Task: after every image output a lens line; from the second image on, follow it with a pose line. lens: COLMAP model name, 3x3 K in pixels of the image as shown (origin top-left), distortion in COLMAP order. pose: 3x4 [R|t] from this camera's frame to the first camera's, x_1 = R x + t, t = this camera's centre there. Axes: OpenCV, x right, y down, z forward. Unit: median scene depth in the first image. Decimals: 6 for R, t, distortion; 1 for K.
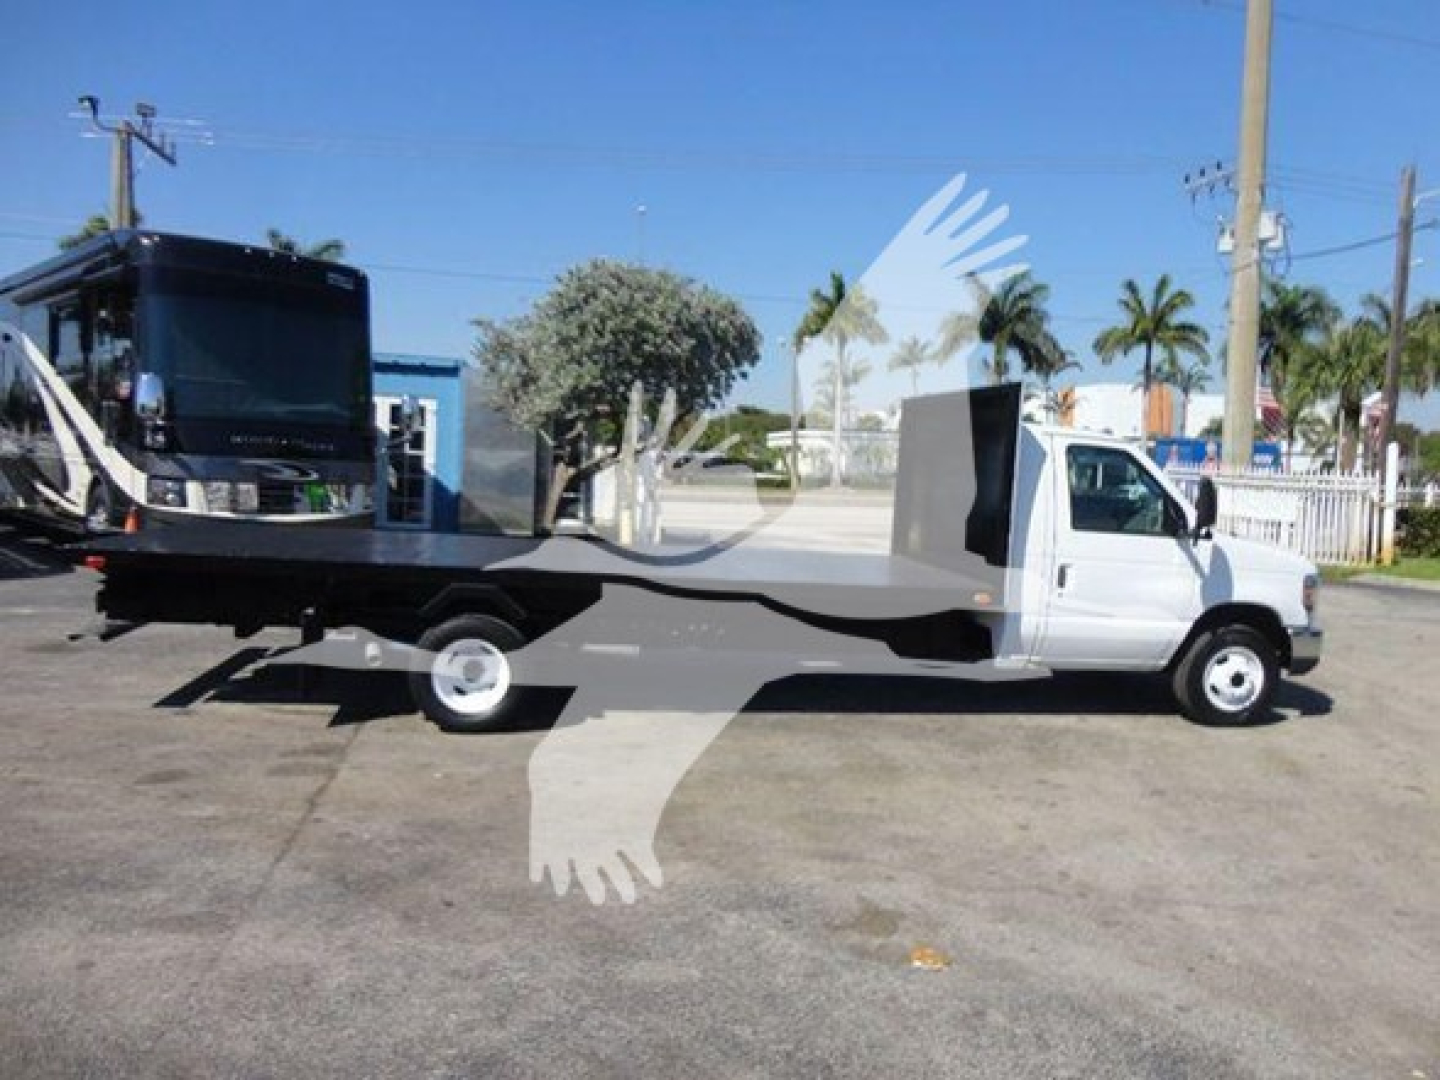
lens RADIAL K [[1045.1, 0, 726.0], [0, 1045.1, 542.0], [0, 0, 1]] dist [0.003440, -0.001944]
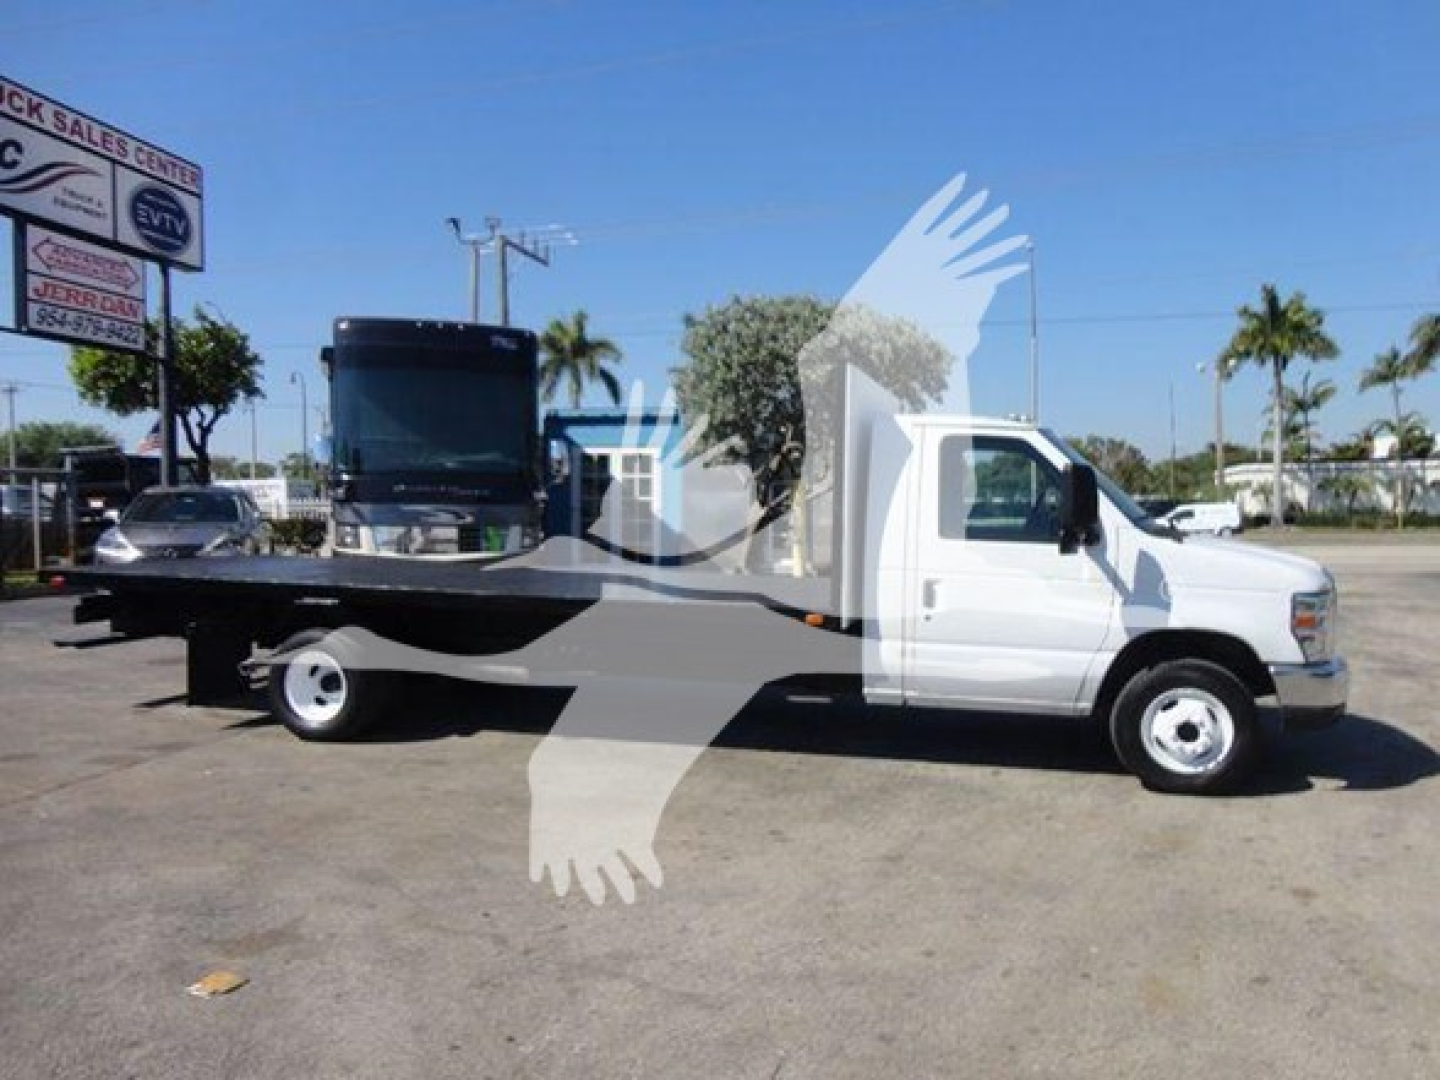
lens RADIAL K [[1045.1, 0, 718.1], [0, 1045.1, 529.9], [0, 0, 1]] dist [0.003440, -0.001944]
pose [[0.908412, -0.031020, -0.416924, 0.290826], [0.004944, 0.997971, -0.063478, 0.019273], [0.418047, 0.055603, 0.906722, 0.100200]]
